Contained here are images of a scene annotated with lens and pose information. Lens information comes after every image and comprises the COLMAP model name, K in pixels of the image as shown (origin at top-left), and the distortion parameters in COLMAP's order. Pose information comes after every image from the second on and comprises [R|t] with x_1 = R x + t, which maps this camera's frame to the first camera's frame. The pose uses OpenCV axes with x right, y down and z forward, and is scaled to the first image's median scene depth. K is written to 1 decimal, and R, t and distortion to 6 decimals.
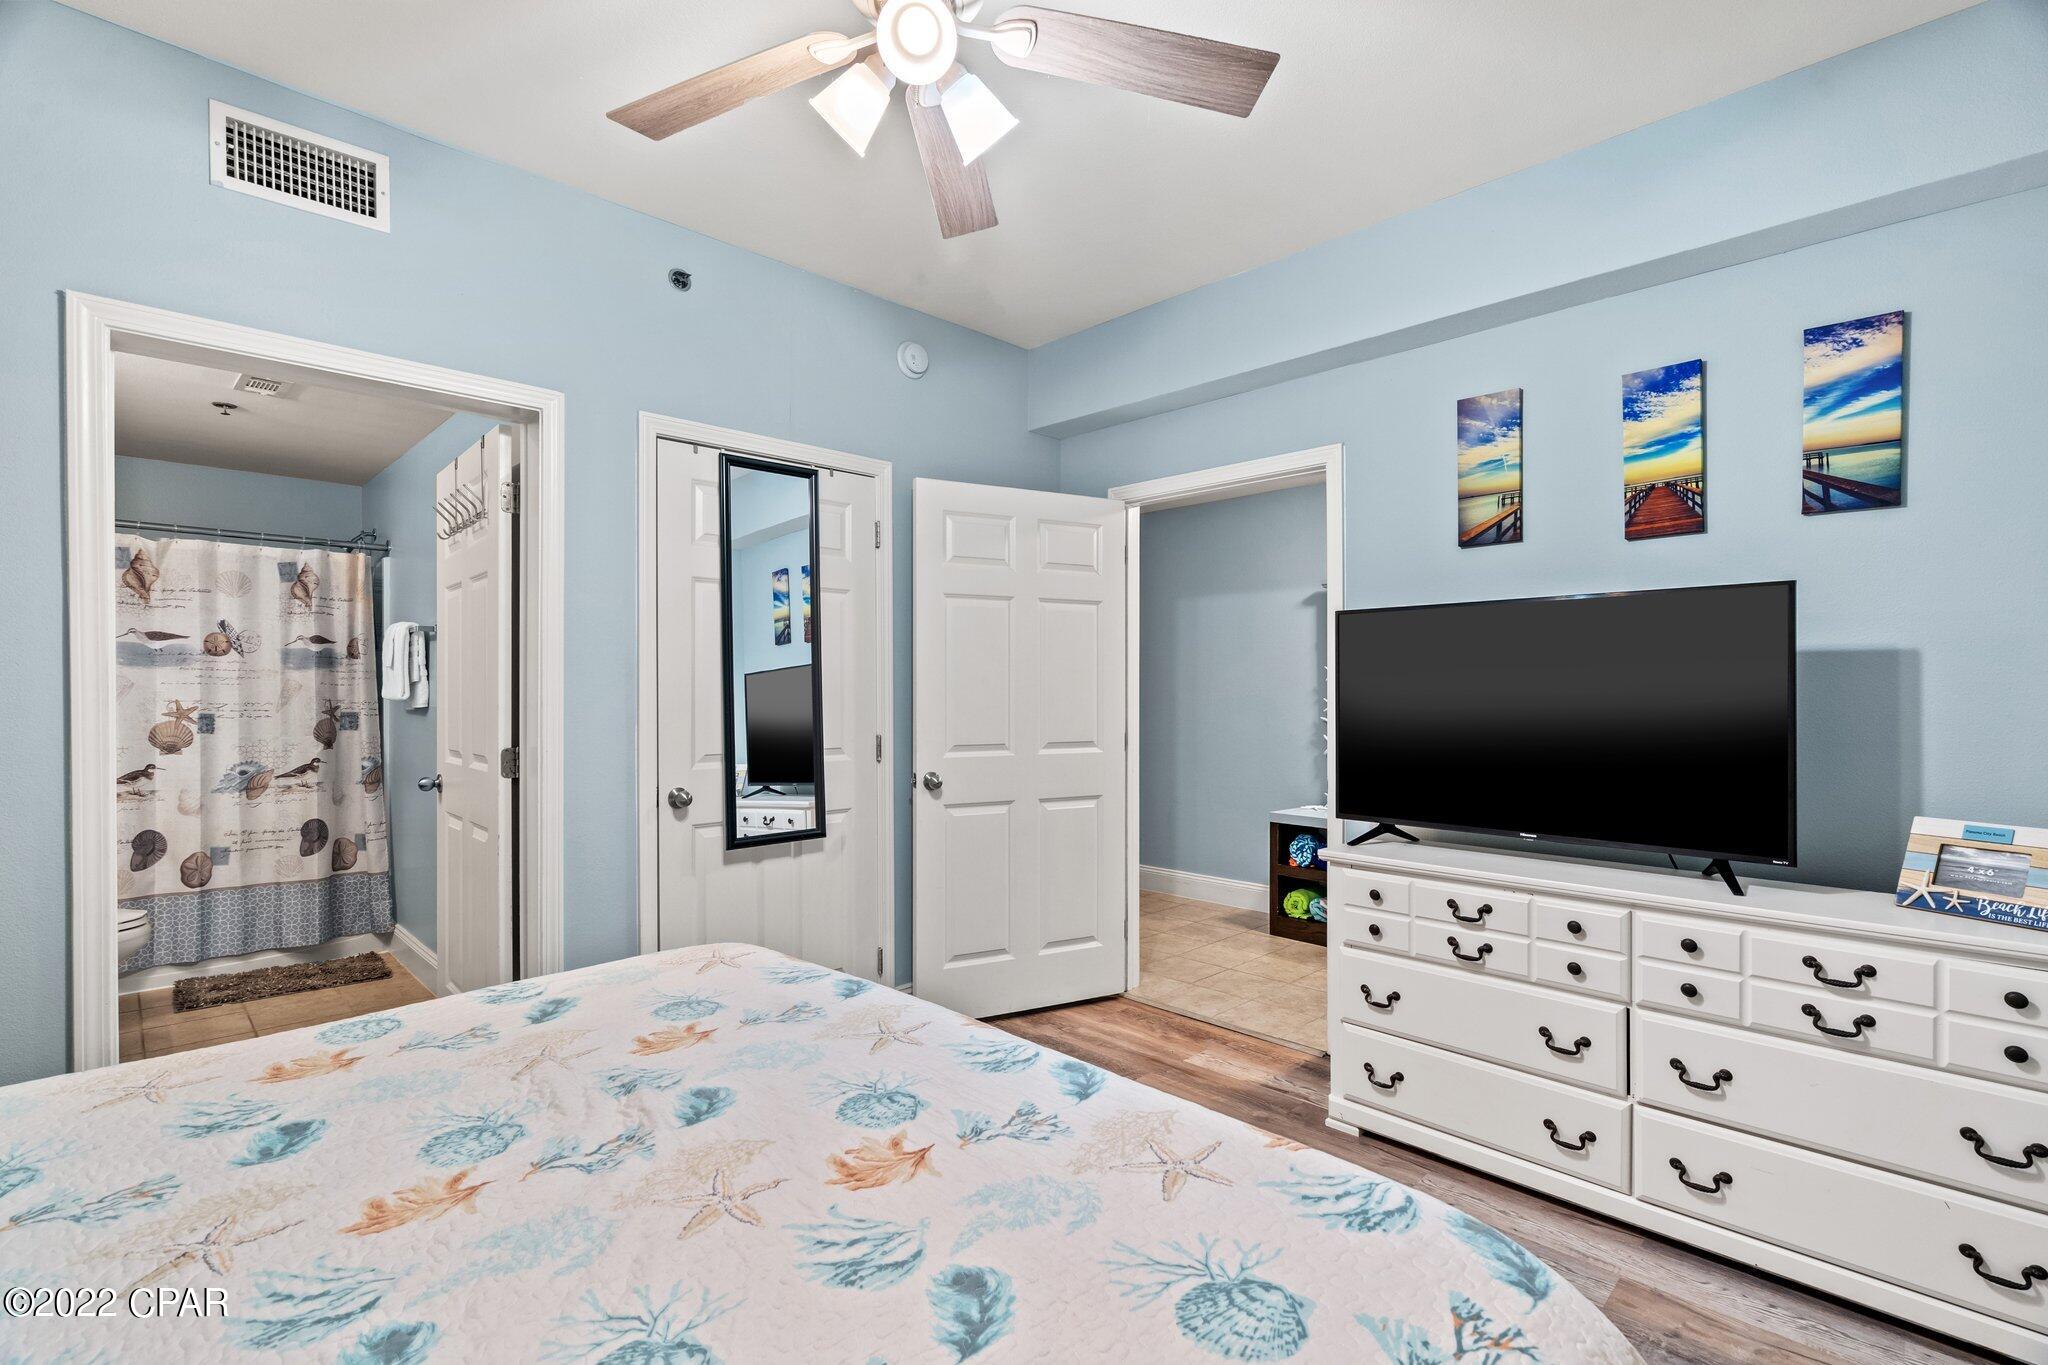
lens RADIAL K [[933.3, 0, 1020.0], [0, 933.3, 688.6], [0, 0, 1]] dist [-0.001001, -0.000037]
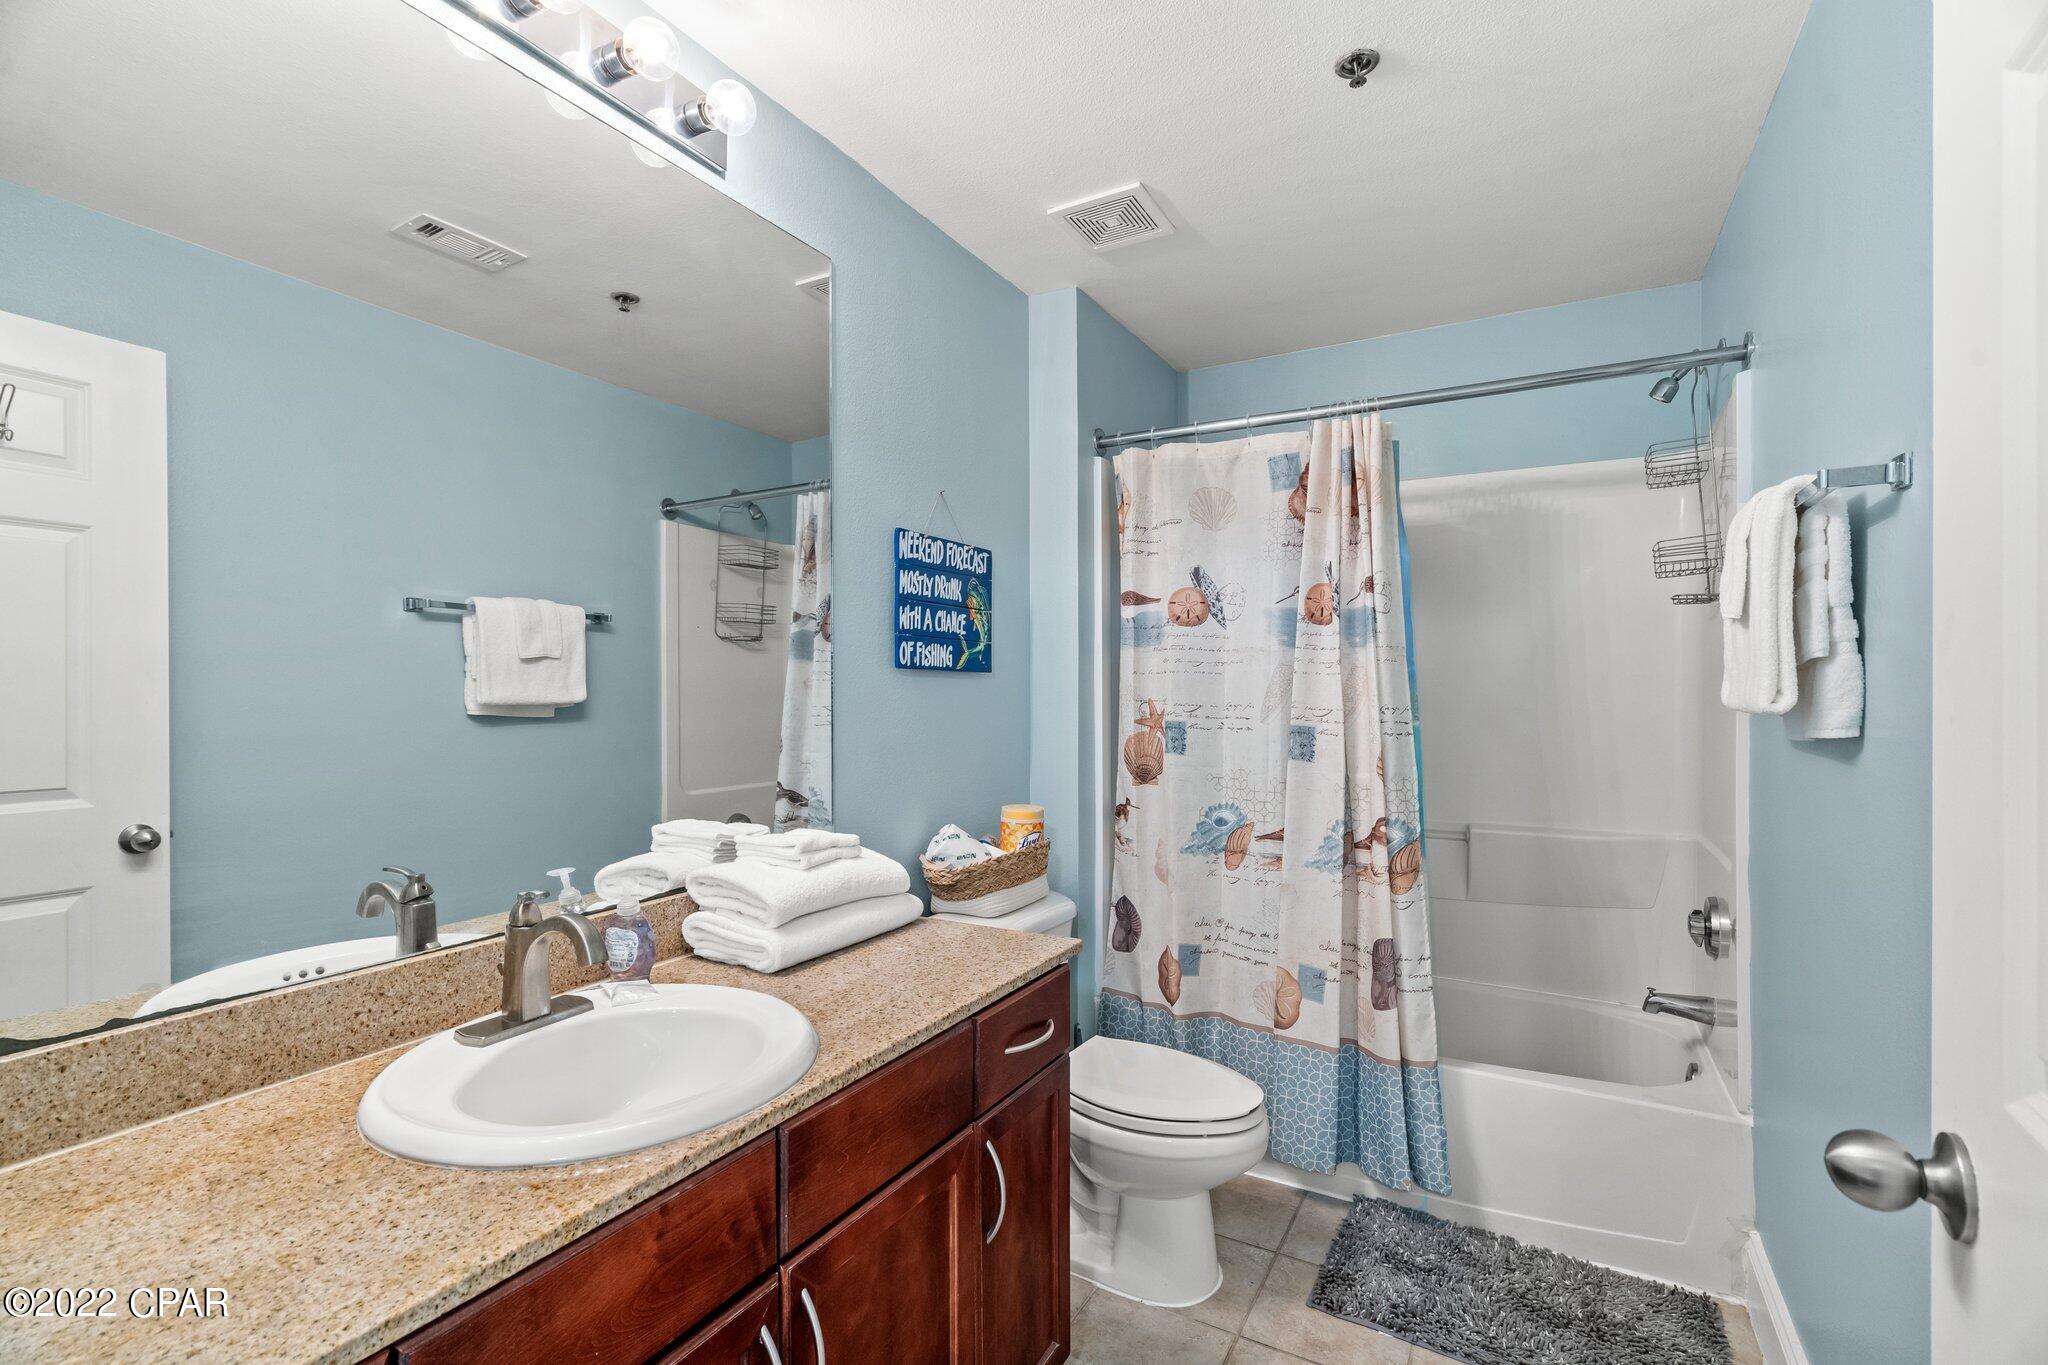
lens RADIAL K [[933.3, 0, 1020.0], [0, 933.3, 687.2], [0, 0, 1]] dist [-0.001001, -0.000037]
pose [[0.280464, -0.002471, -0.959861, -0.414624], [-0.001900, 0.999993, -0.003130, 0.004208], [0.959863, 0.002701, 0.280458, 0.643162]]
